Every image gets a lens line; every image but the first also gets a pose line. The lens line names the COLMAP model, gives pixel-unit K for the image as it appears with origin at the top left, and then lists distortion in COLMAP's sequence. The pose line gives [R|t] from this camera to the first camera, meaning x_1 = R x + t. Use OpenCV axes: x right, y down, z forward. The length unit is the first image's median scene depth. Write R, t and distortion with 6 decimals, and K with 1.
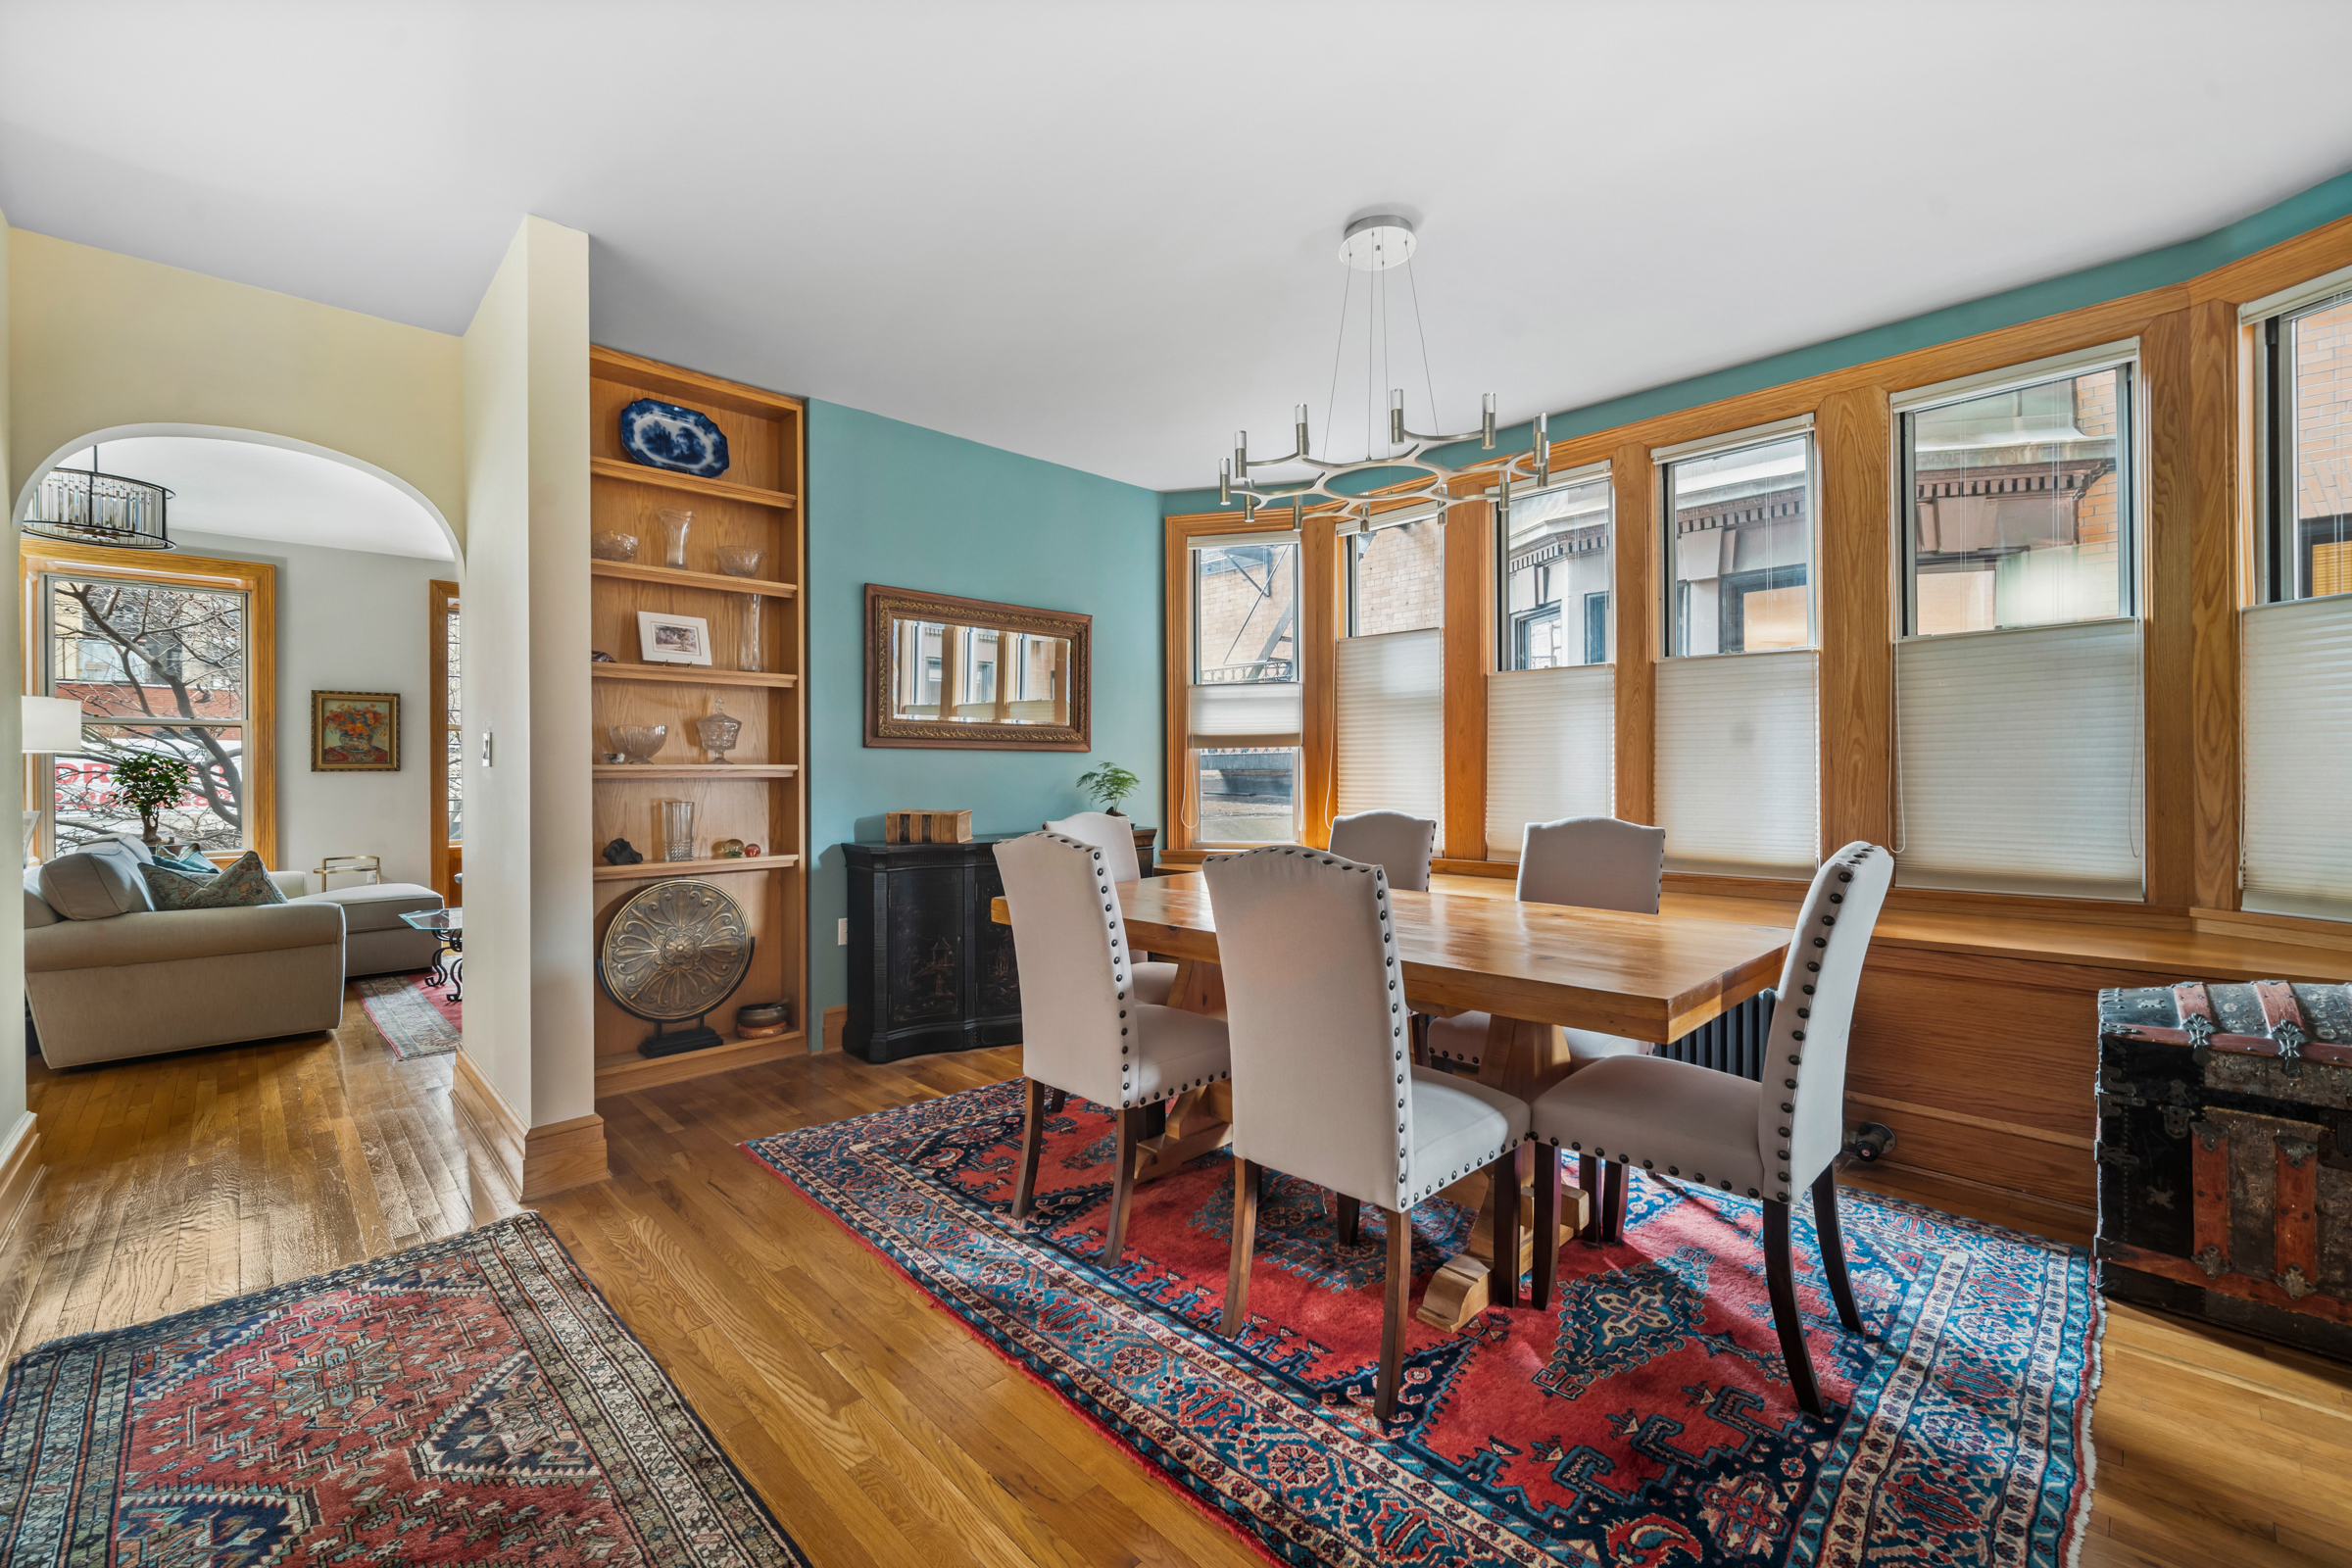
lens RADIAL K [[980.3, 0, 1179.9], [0, 980.3, 783.3], [0, 0, 1]] dist [0.000865, 0.000105]
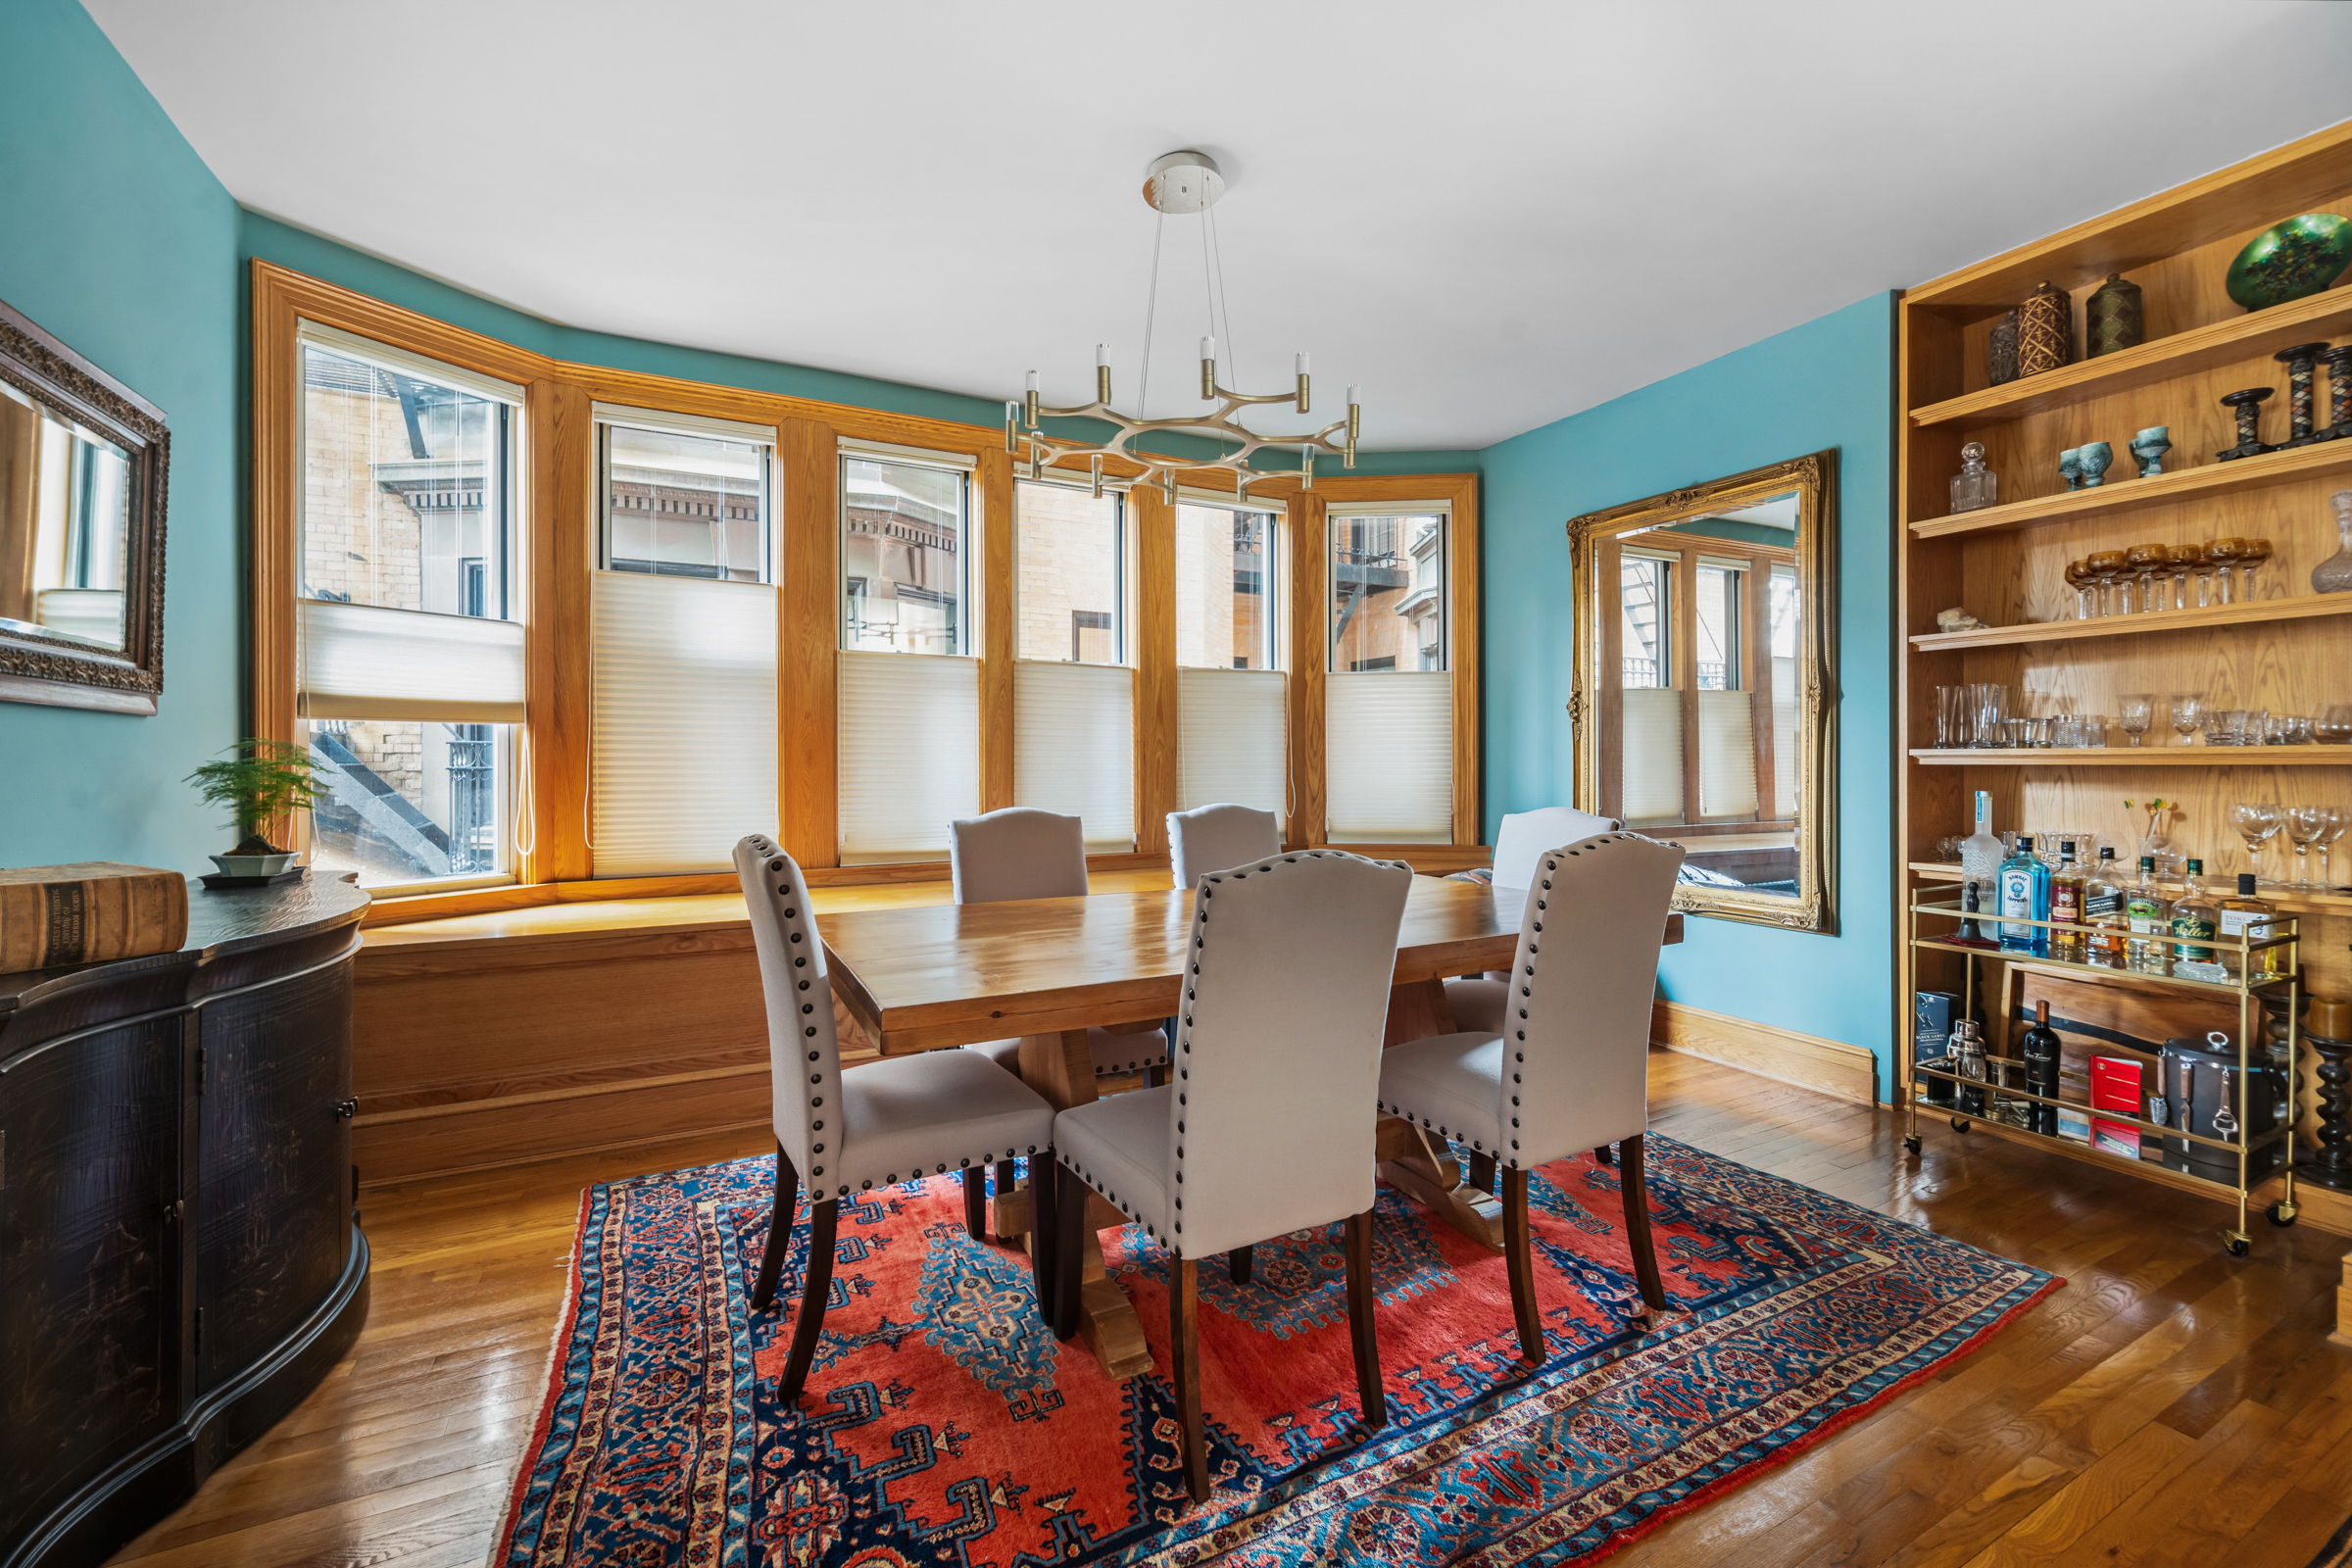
lens RADIAL K [[980.3, 0, 1160.5], [0, 980.3, 769.0], [0, 0, 1]] dist [0.000865, 0.000105]
pose [[0.279594, 0.001096, 0.960118, -0.688209], [0.009358, 0.999949, -0.003867, -0.002345], [-0.960073, 0.010066, 0.279569, 0.779395]]
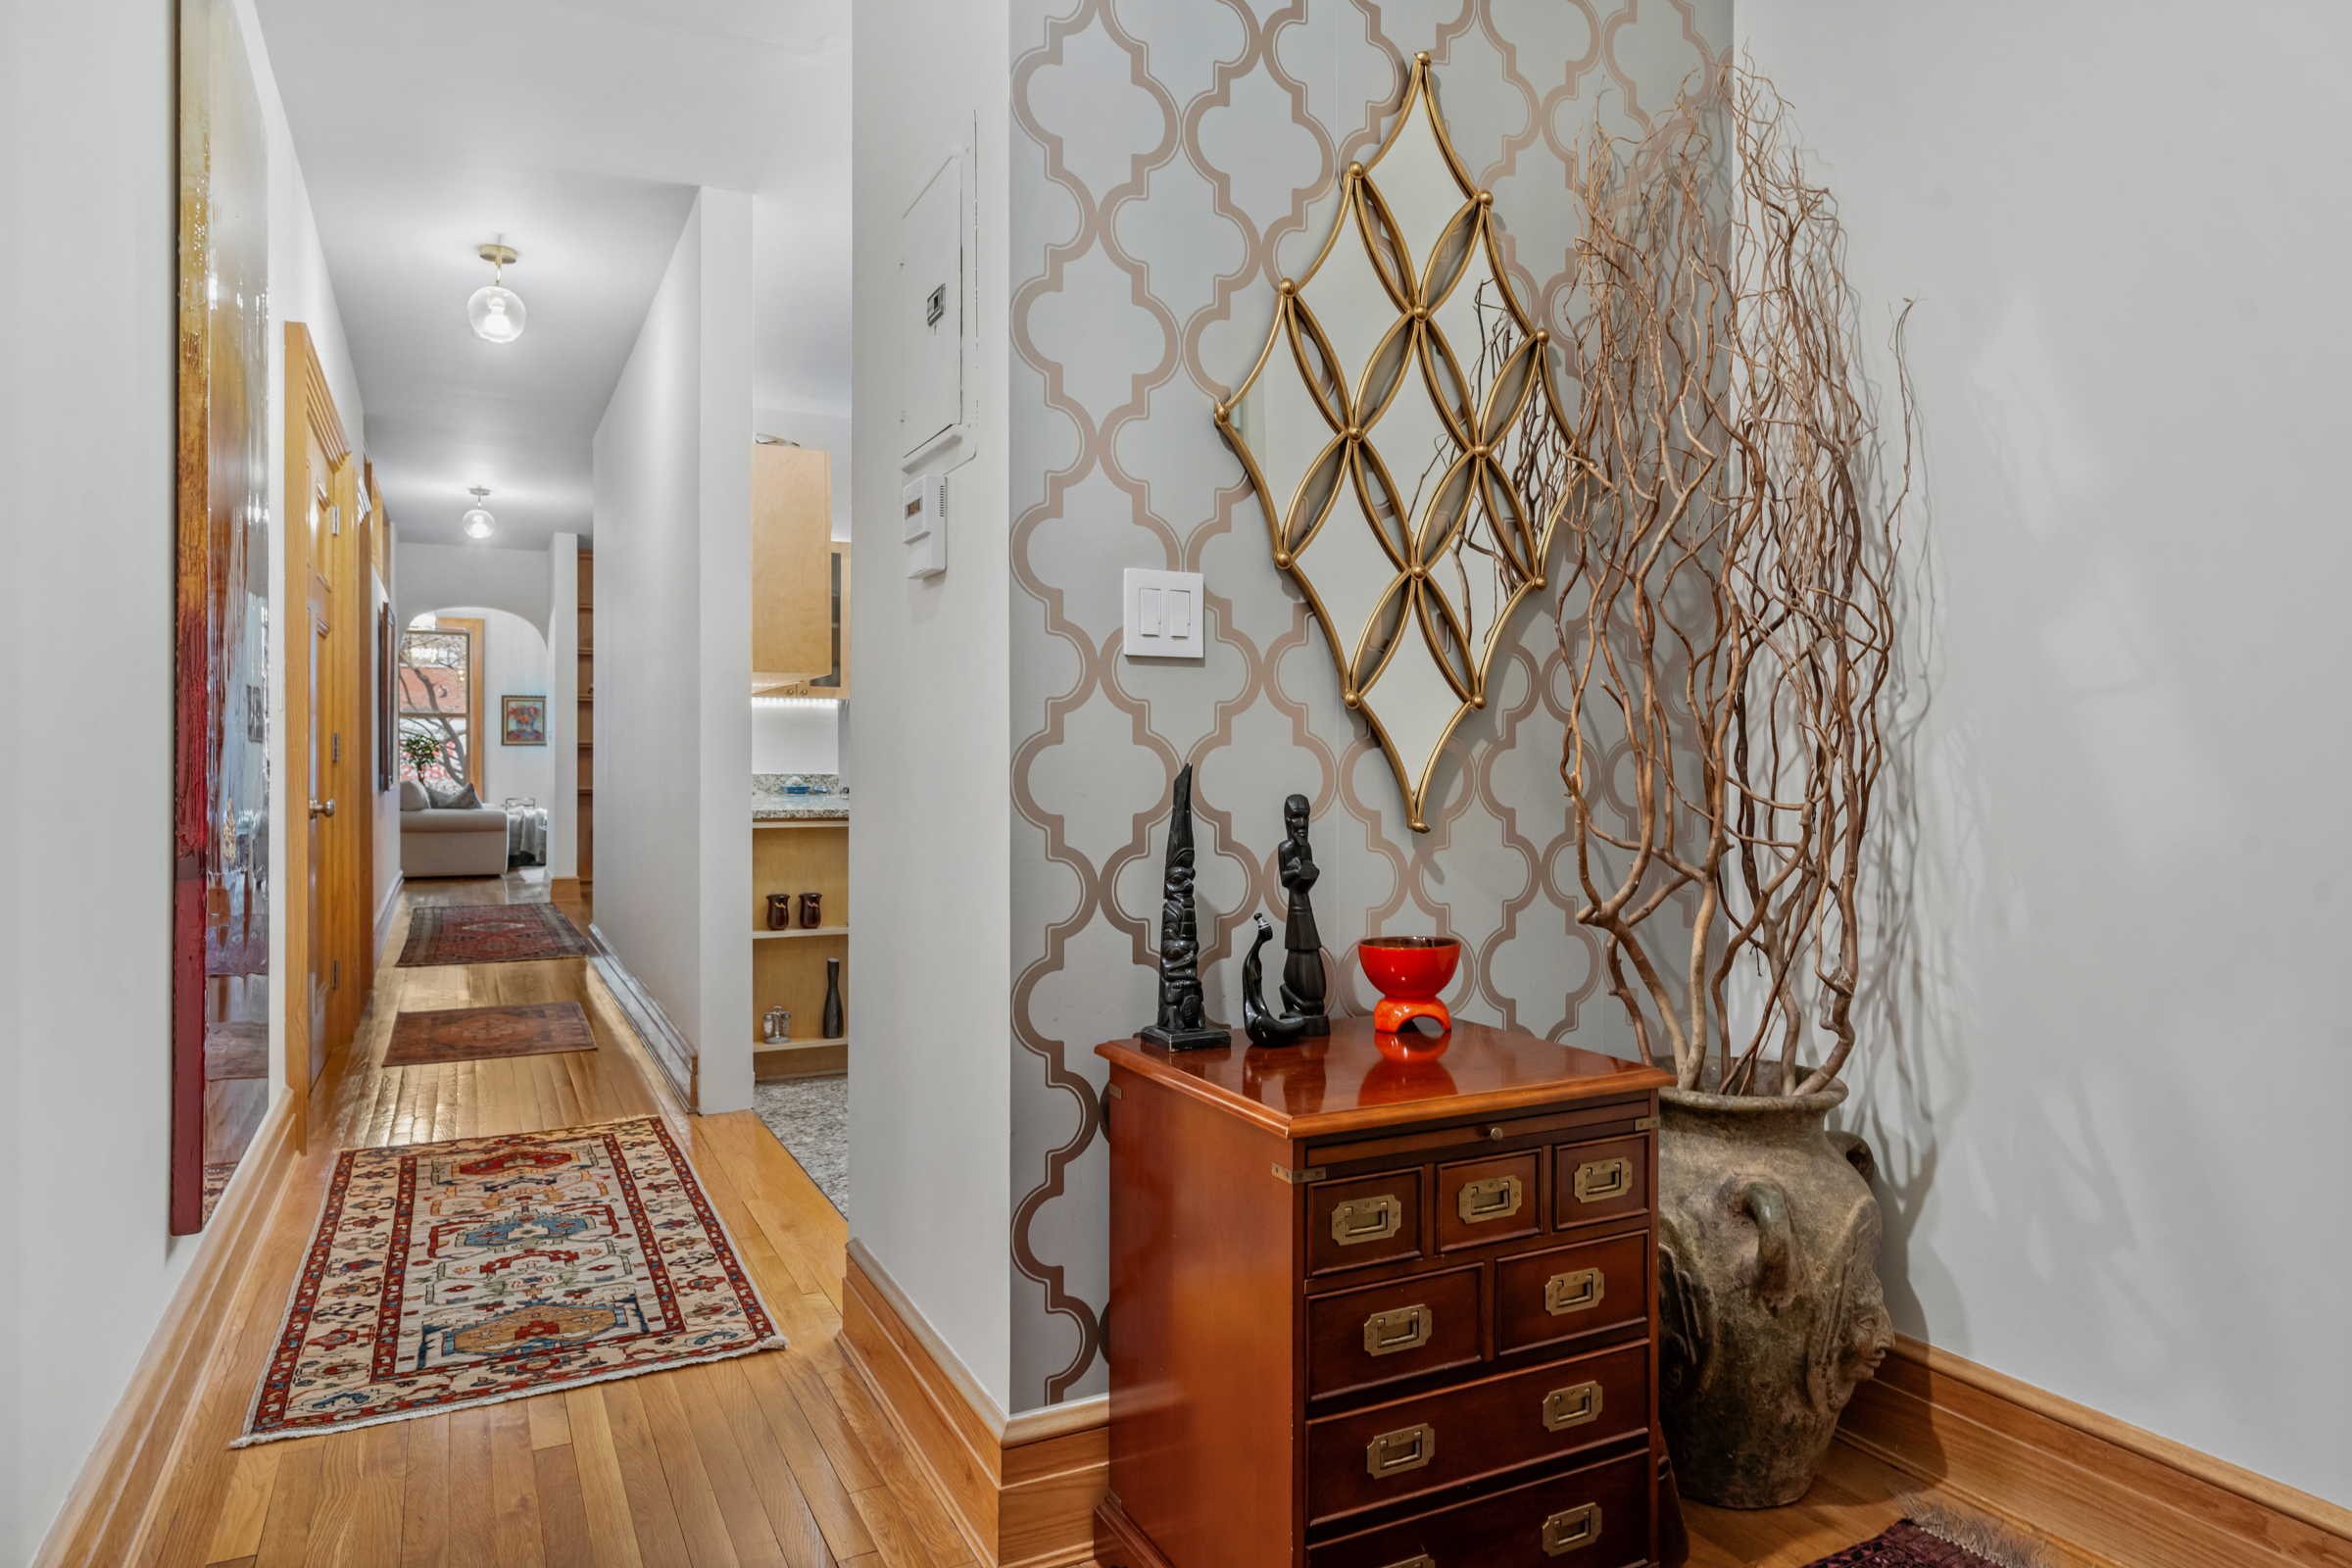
lens RADIAL K [[1438.6, 0, 1173.0], [0, 1438.6, 771.2], [0, 0, 1]] dist [-0.001798, -0.000246]
pose [[0.953741, 0.006043, -0.300568, 1.066008], [-0.005639, 0.999982, 0.002213, 0.022062], [0.300576, -0.000416, 0.953758, -1.117895]]
